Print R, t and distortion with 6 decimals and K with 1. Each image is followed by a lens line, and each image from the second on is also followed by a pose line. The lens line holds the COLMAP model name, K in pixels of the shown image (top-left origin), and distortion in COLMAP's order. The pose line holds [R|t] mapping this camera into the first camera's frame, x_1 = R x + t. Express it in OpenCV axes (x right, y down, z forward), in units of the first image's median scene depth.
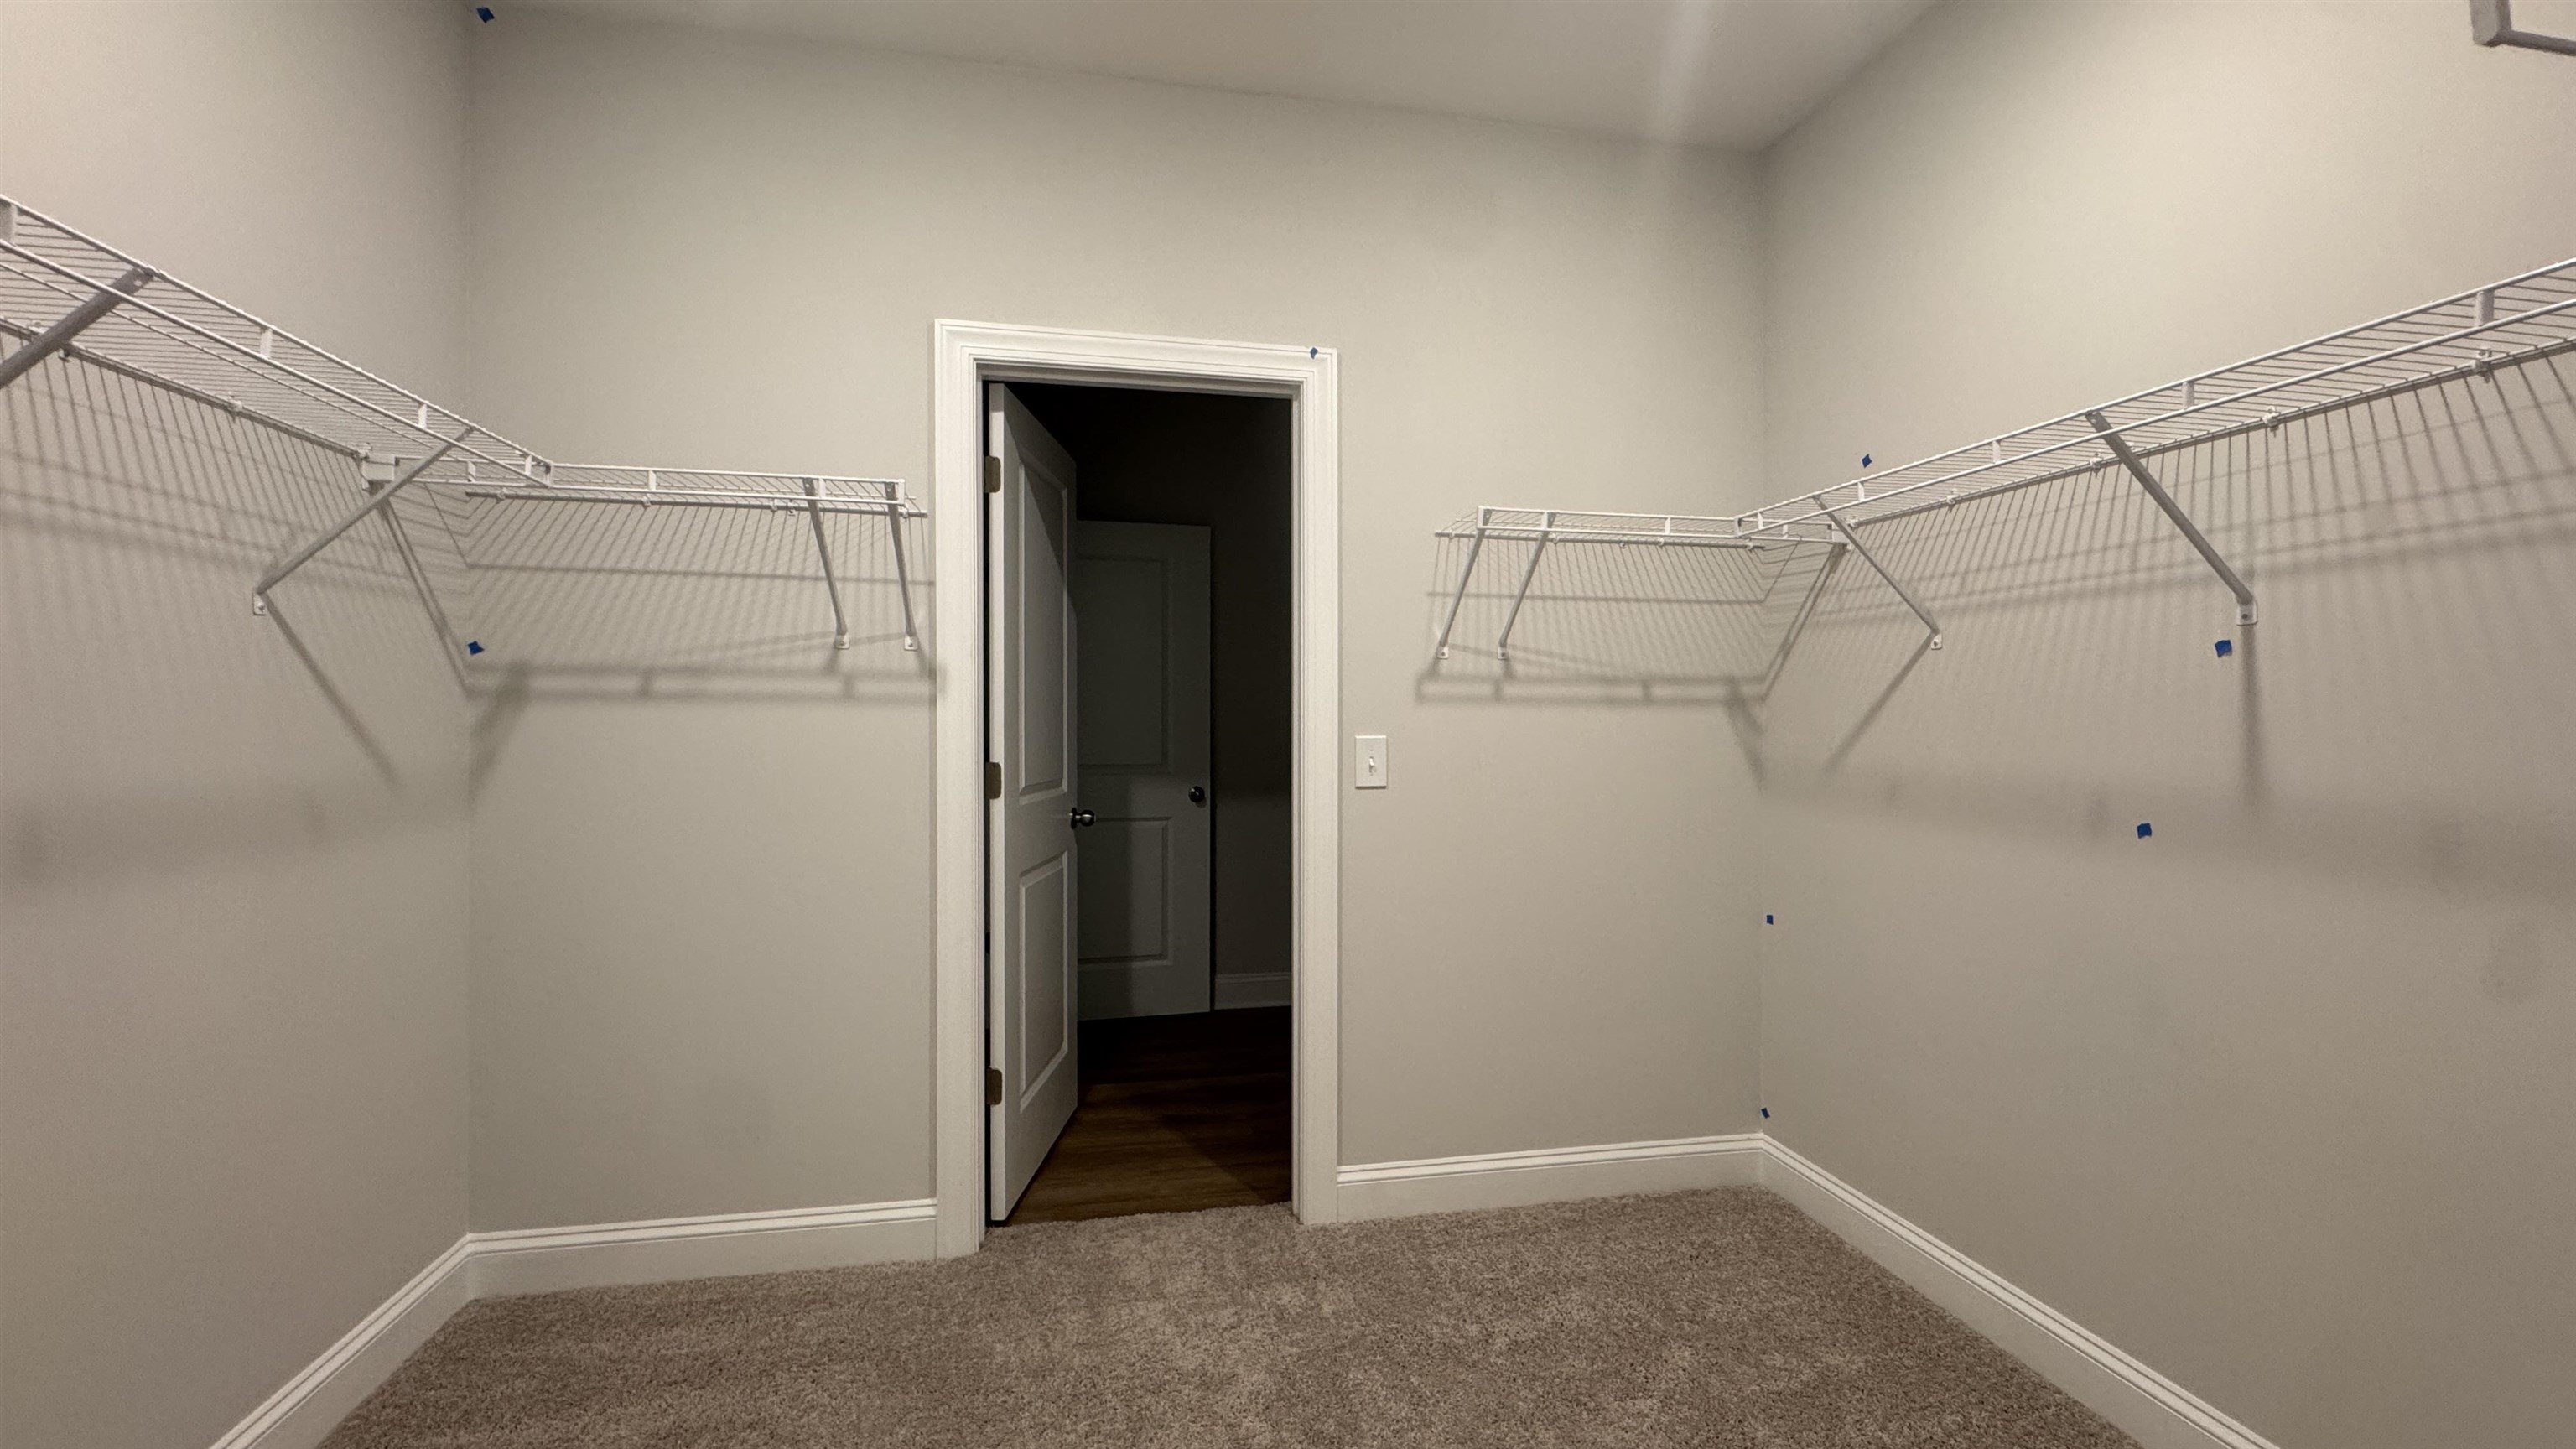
lens RADIAL K [[1023.1, 0, 1288.0], [0, 1023.1, 724.5], [0, 0, 1]] dist [-0.001127, -0.000040]
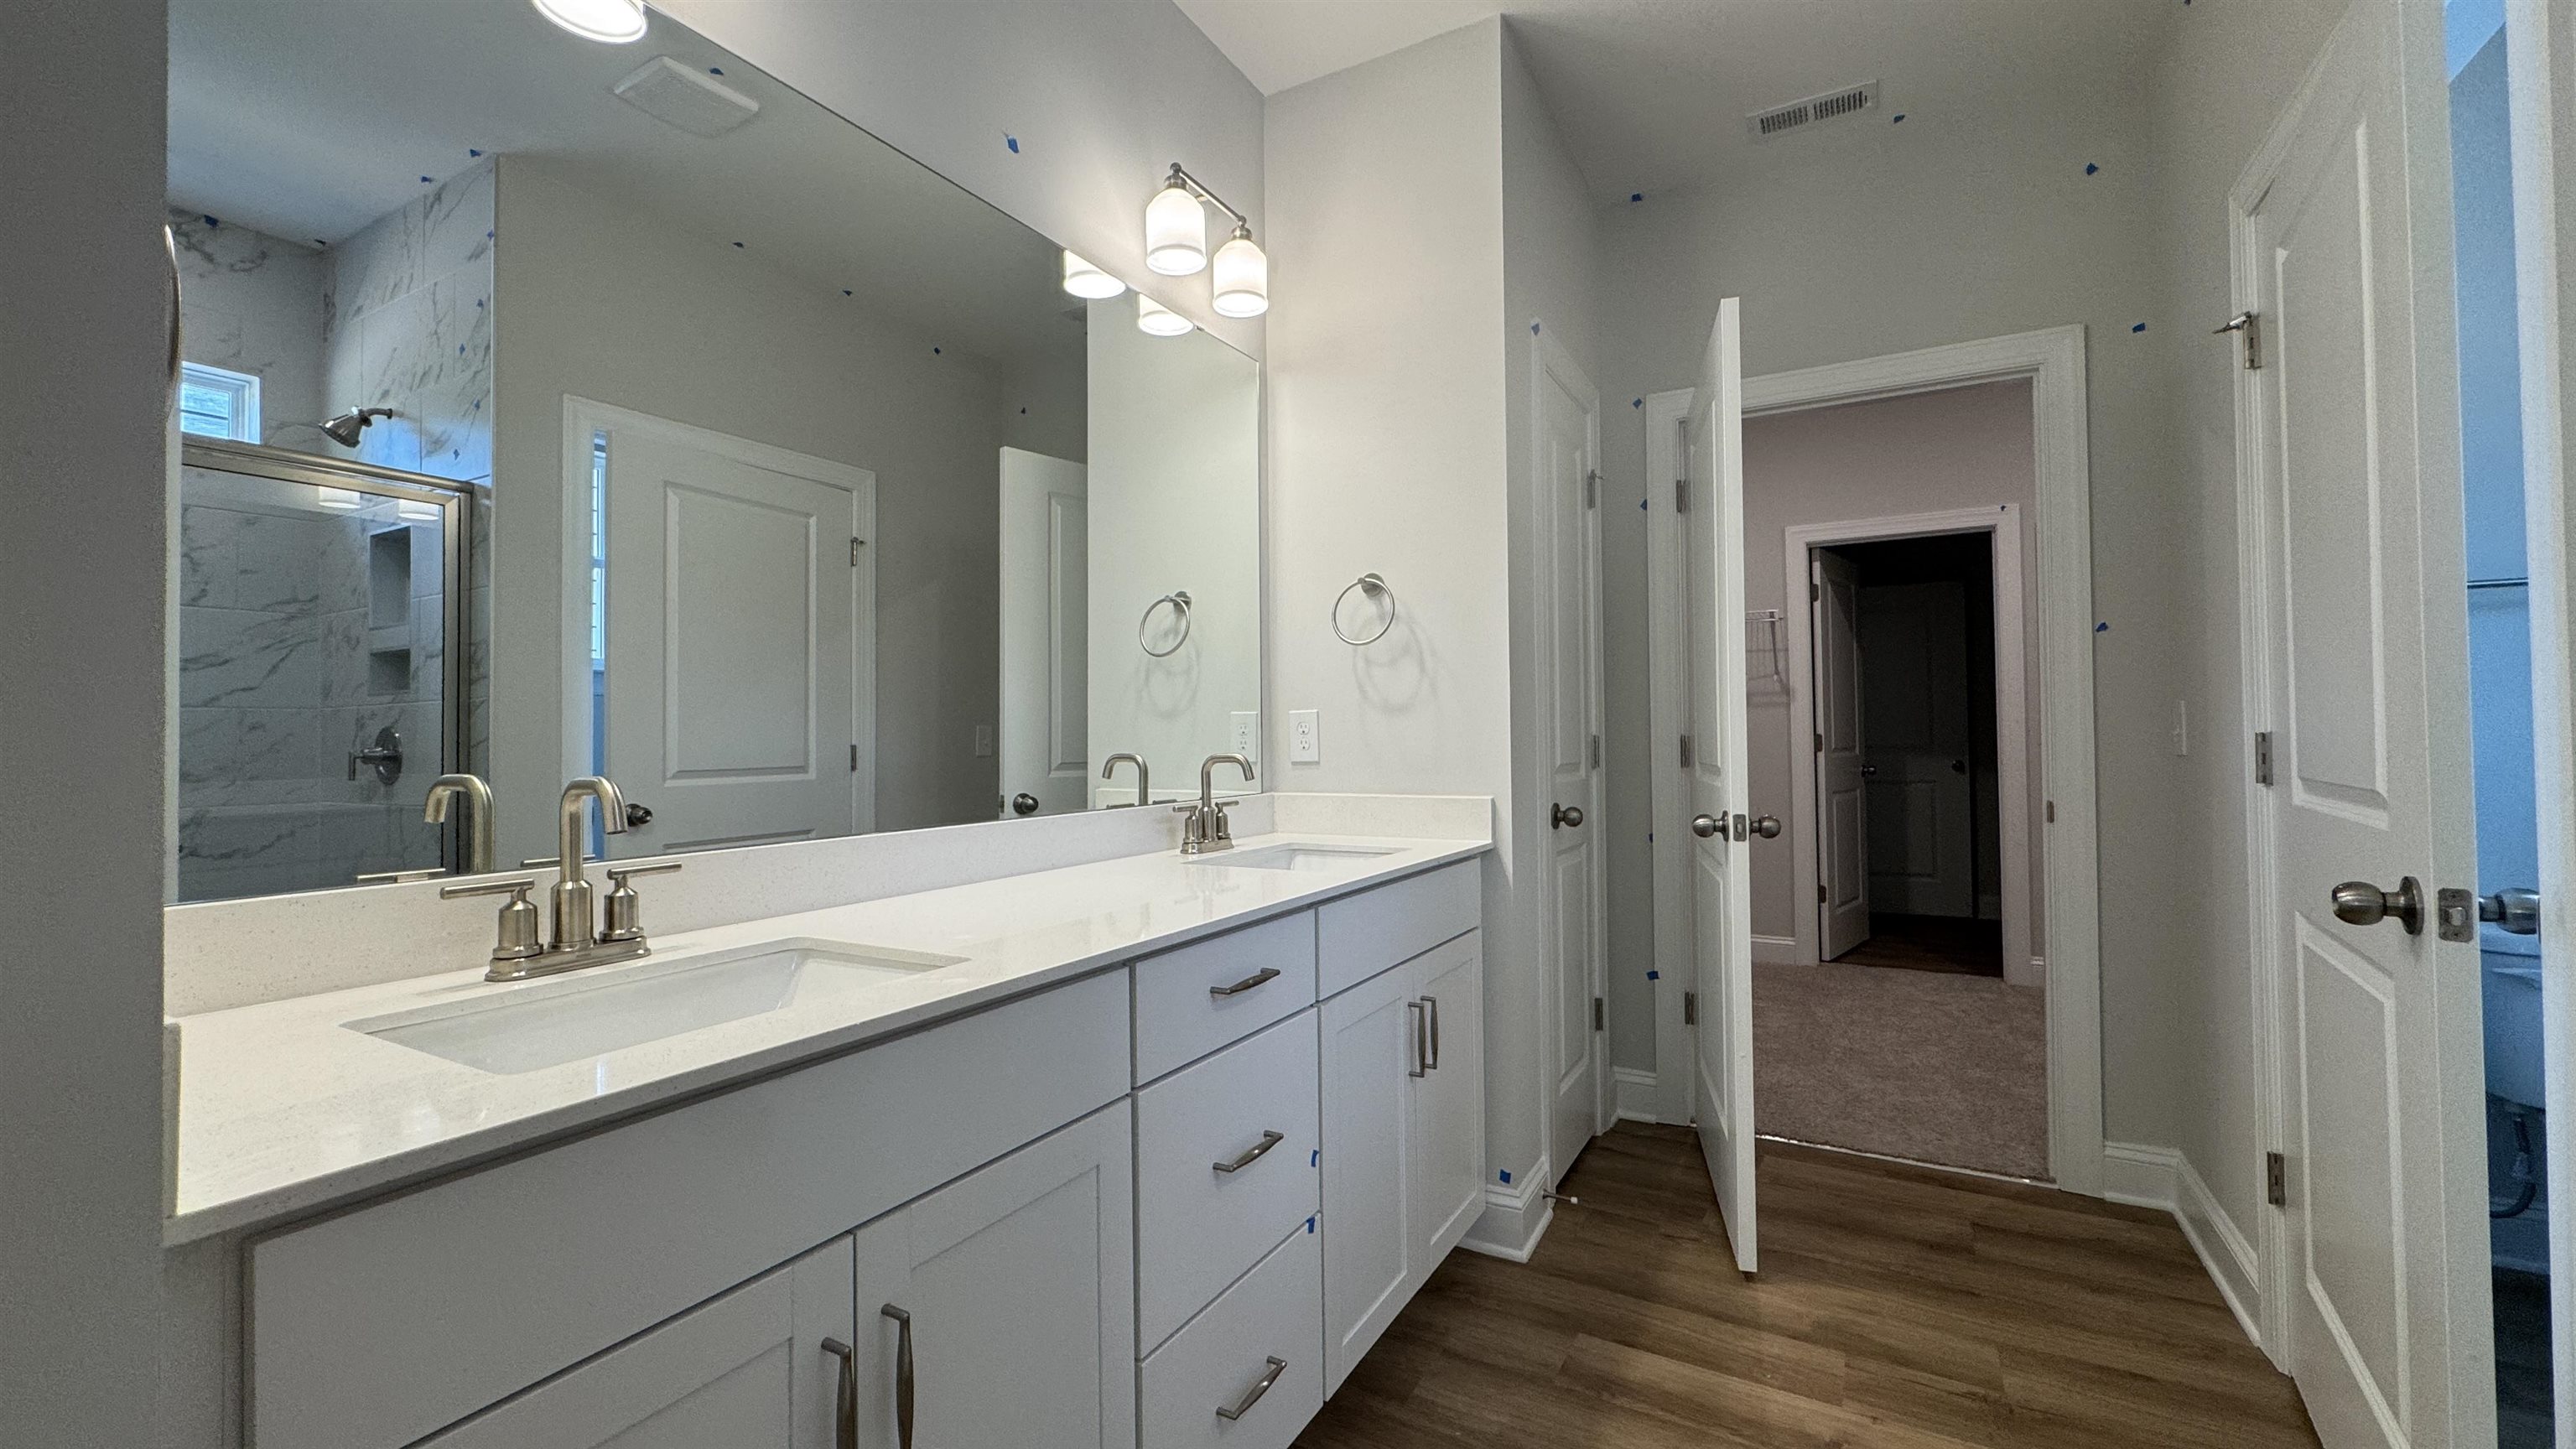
lens RADIAL K [[1043.7, 0, 1288.0], [0, 1043.7, 724.5], [0, 0, 1]] dist [-0.004227, -0.000118]
pose [[0.761036, -0.020923, -0.648372, 0.253322], [0.014436, 0.999778, -0.015318, 0.034753], [0.648549, 0.002297, 0.761169, -1.259760]]
